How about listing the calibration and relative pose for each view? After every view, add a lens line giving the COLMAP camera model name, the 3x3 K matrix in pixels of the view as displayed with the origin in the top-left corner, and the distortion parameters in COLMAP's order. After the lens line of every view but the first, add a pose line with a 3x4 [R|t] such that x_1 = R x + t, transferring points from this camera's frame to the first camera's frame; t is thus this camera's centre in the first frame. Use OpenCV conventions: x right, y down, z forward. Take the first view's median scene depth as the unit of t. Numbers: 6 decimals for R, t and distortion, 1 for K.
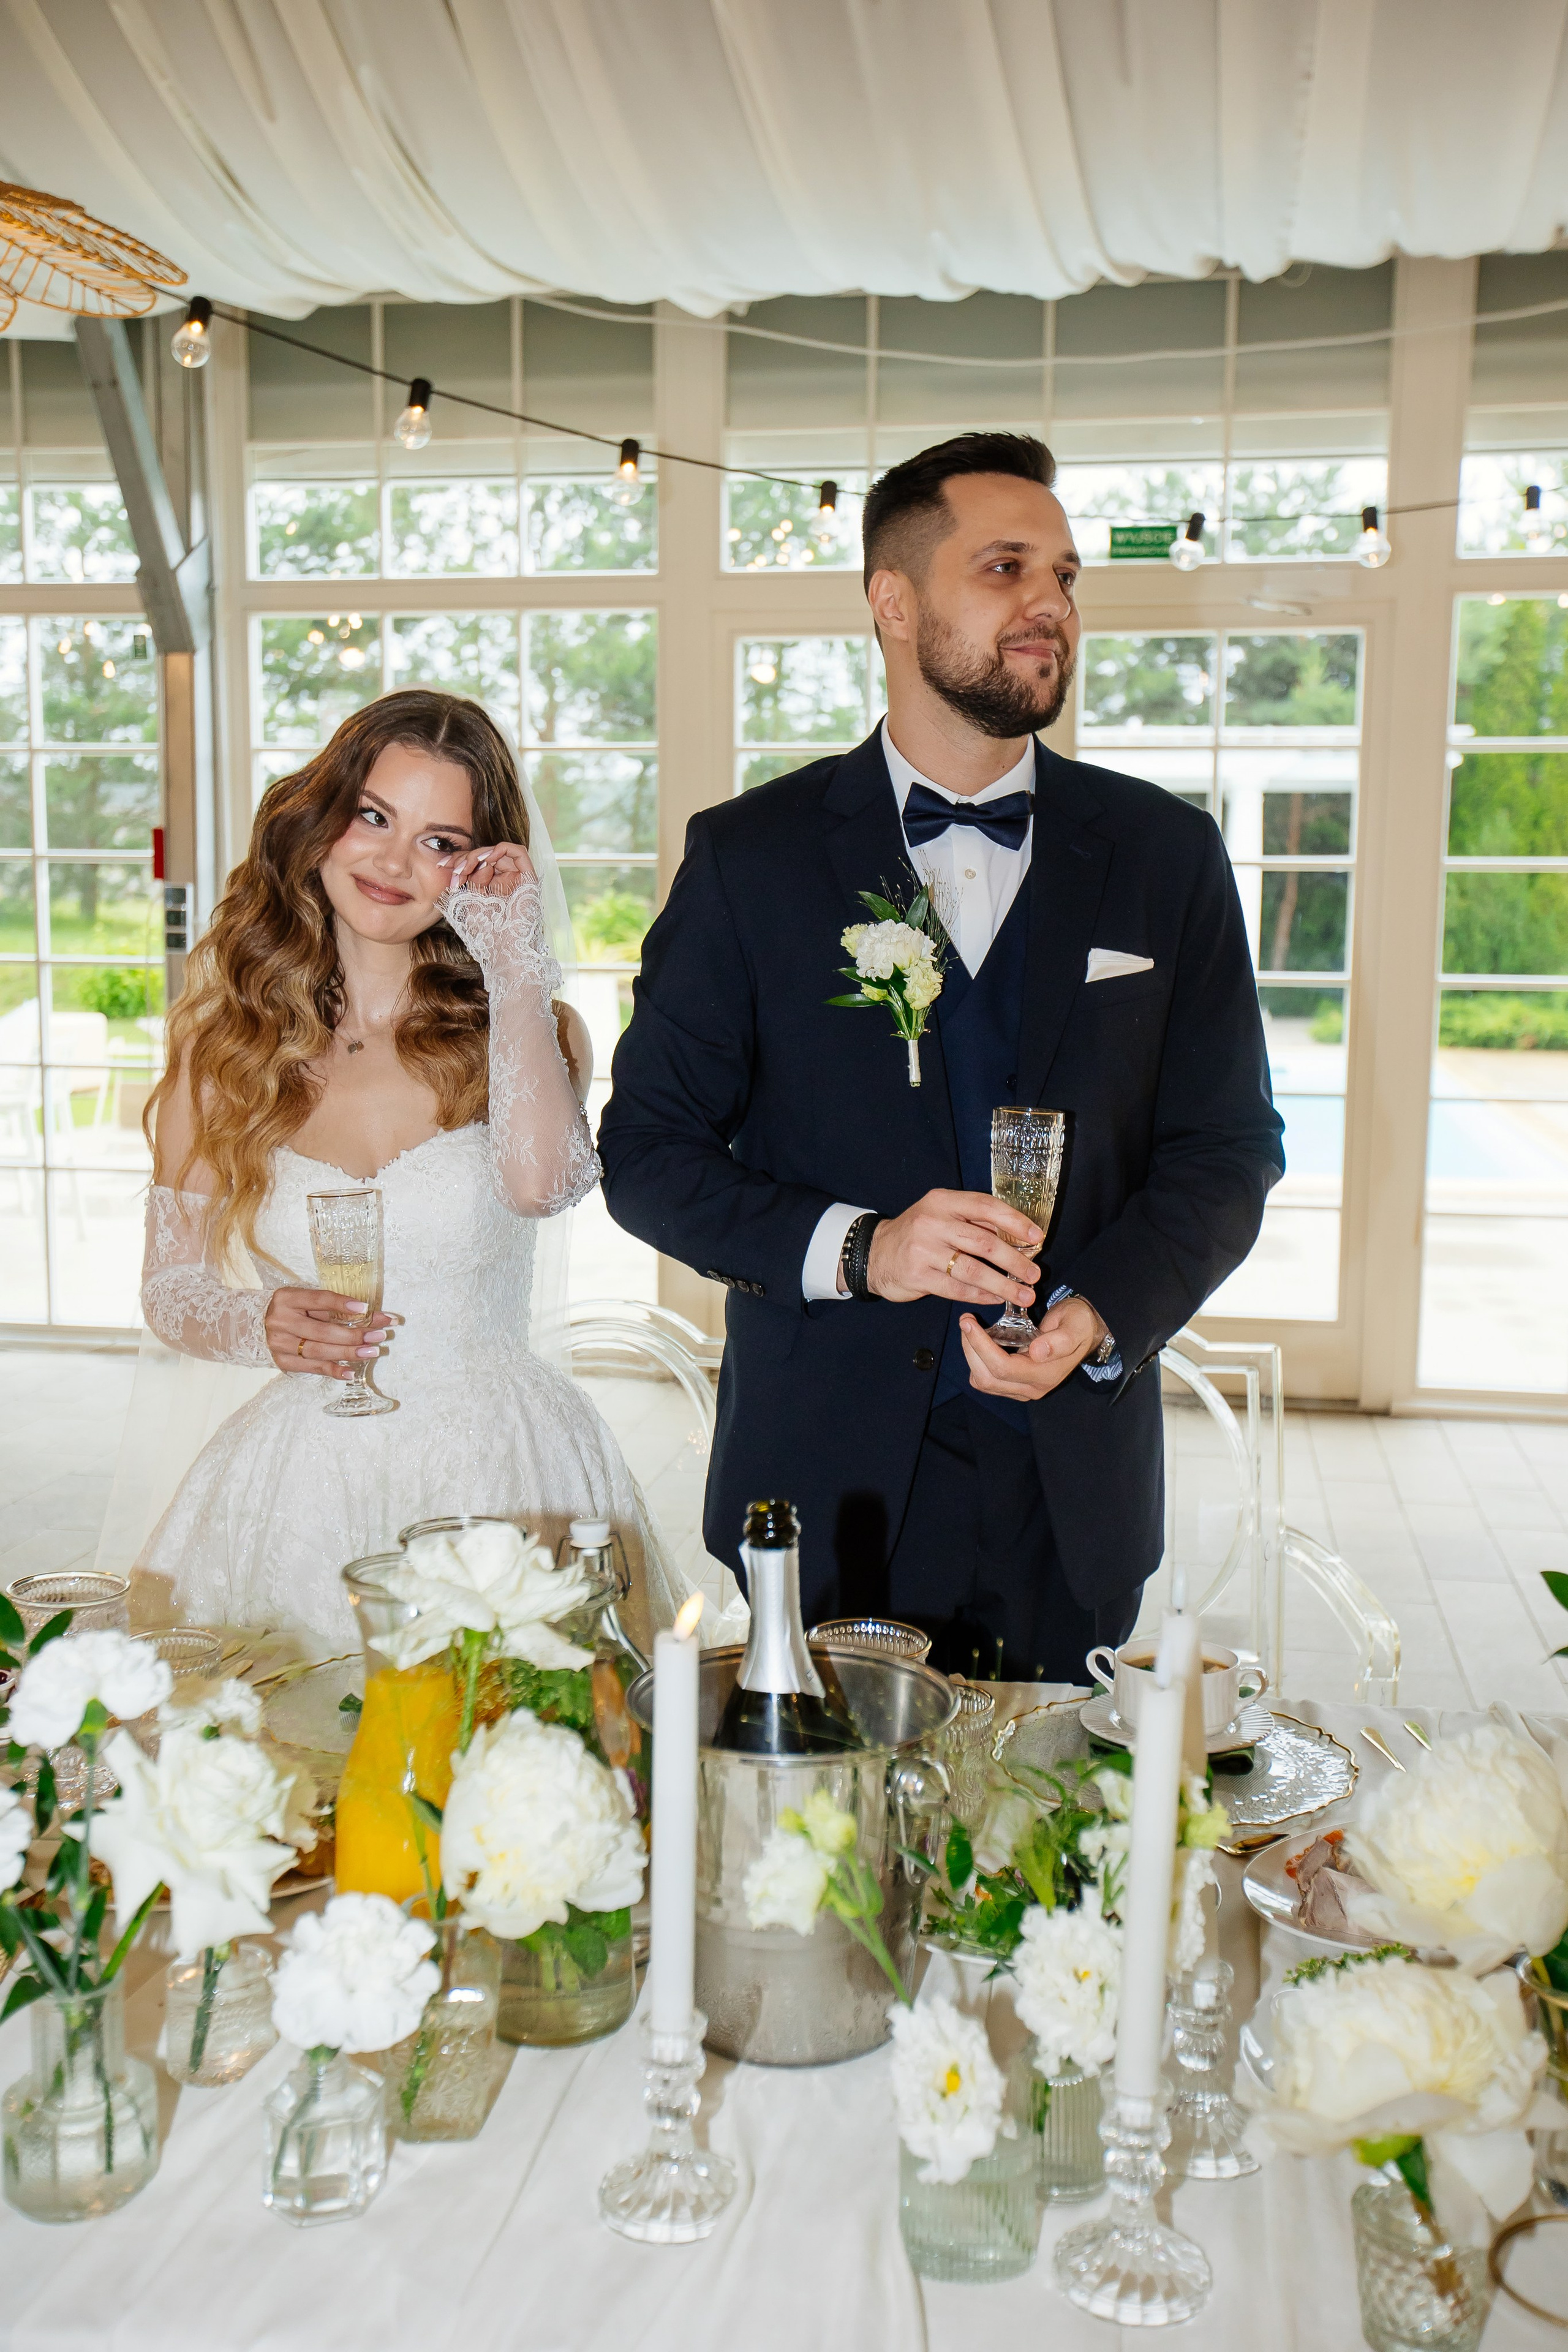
lens RADIAL K [[2262.2, 0, 784.0], [0, 2262.2, 1176.0], [0, 0, 1]] dist [-0.005736, 0.131522]
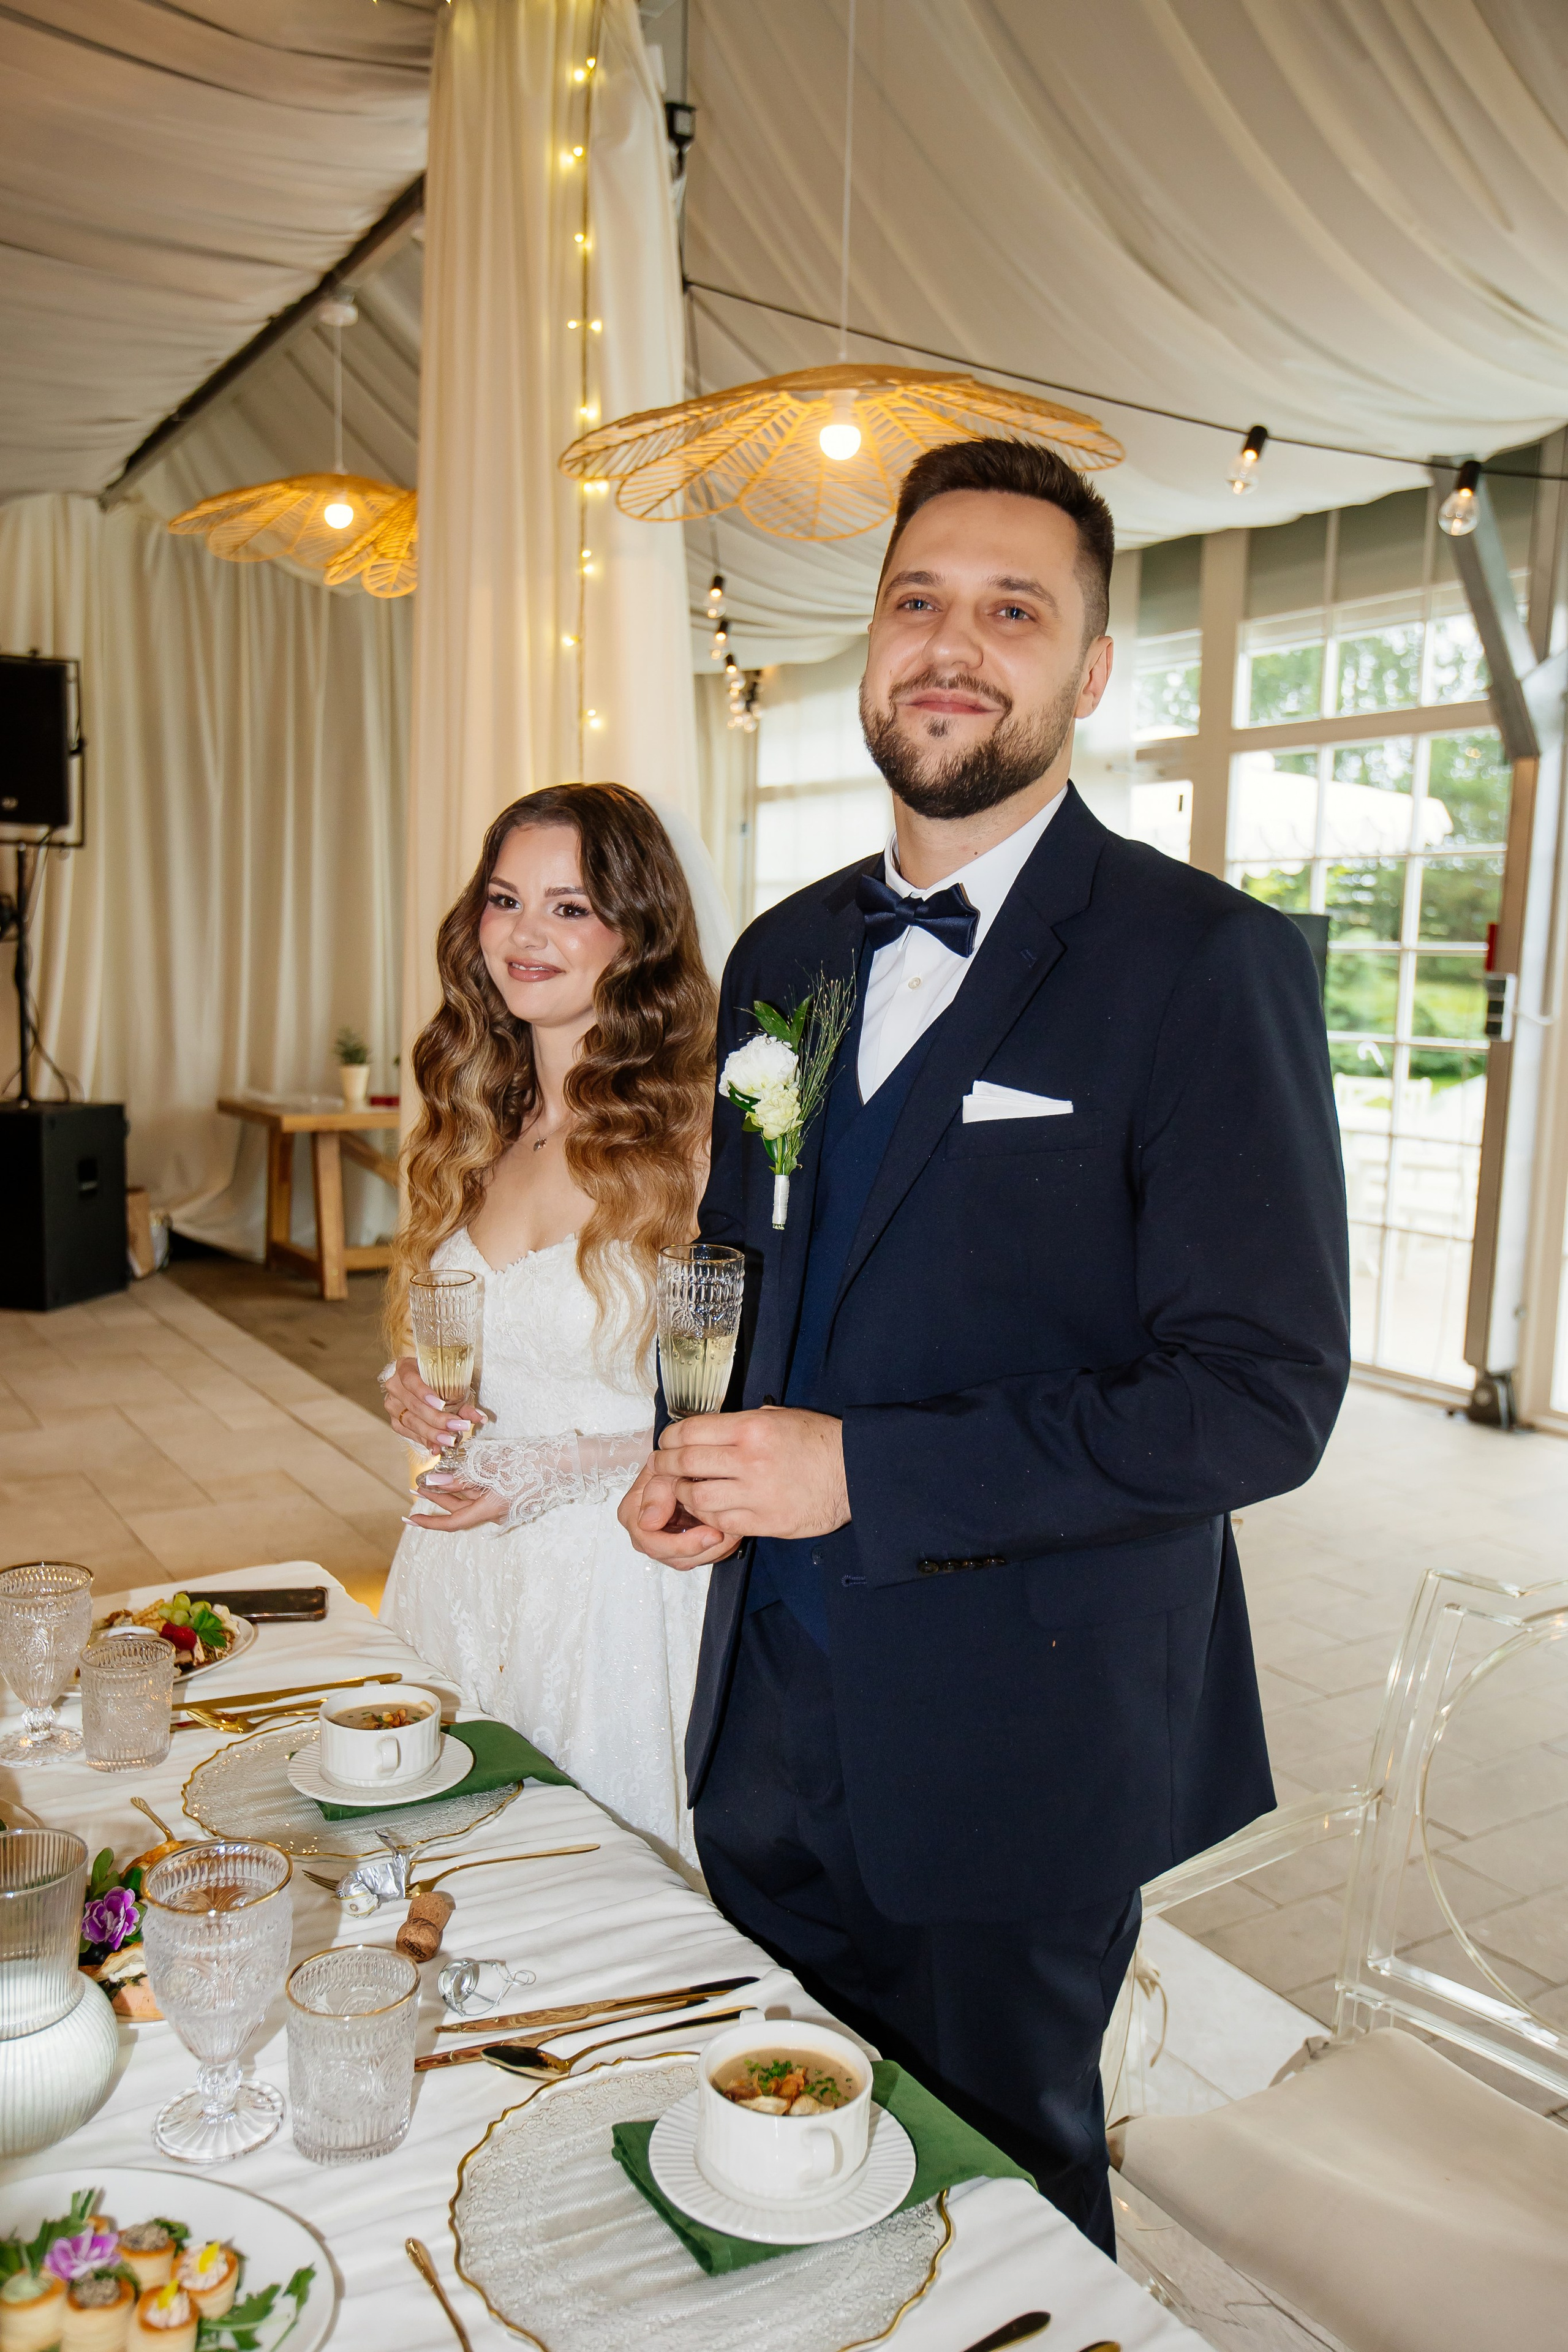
lens RADIAL K [[1843.9, 0, 669.3], [0, 1843.9, 1175.9], [0, 0, 1]] dist [0.032865, -0.002903]
pose [[0.646487, 0.101434, -0.756152, 0.261159], [-0.114463, 0.992800, 0.035316, -0.037691], [0.754289, 0.063720, 0.653443, 0.245729]]
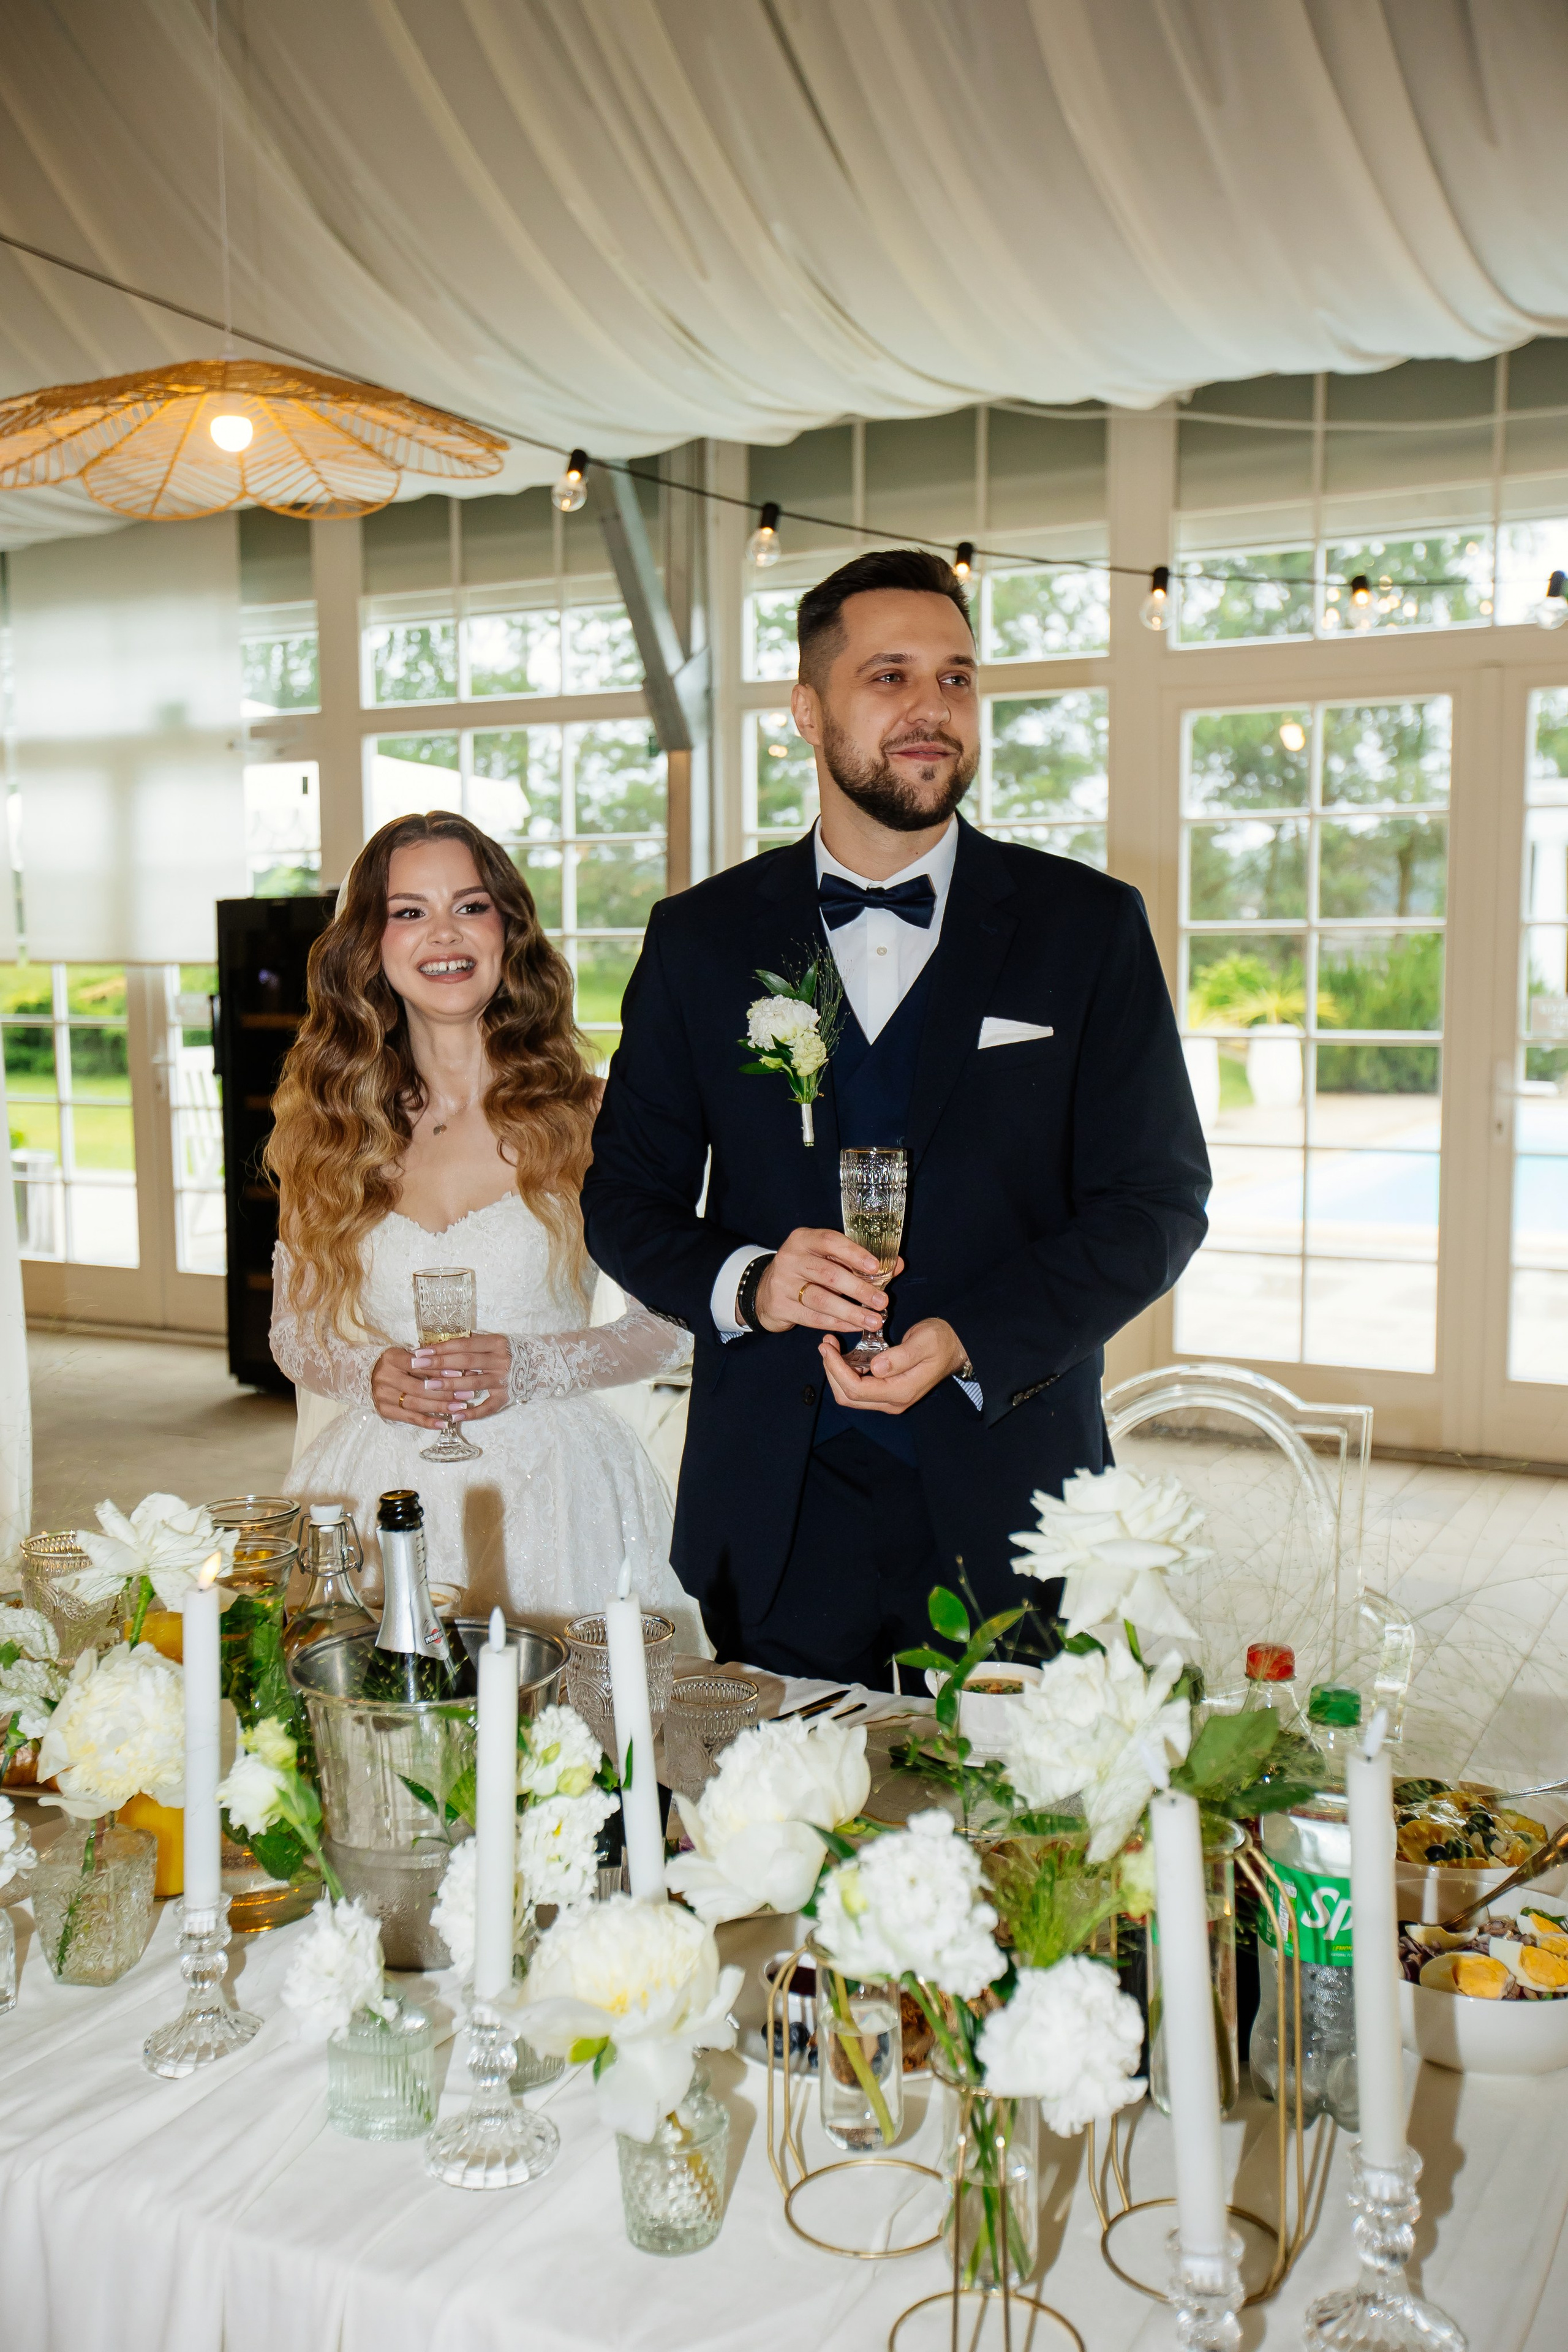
lens RADIAL K [[2212.1, 0, 772.0], [0, 2212.1, 1171.8], [0, 0, 1]] dist [-0.003870, 0.124961]
pose [[0.954948, 0.012744, -0.296498, 0.169506], [-0.021032, 0.999472, -0.024780, 0.000906], [0.296026, 0.029900, 0.954712, -0.020681]]
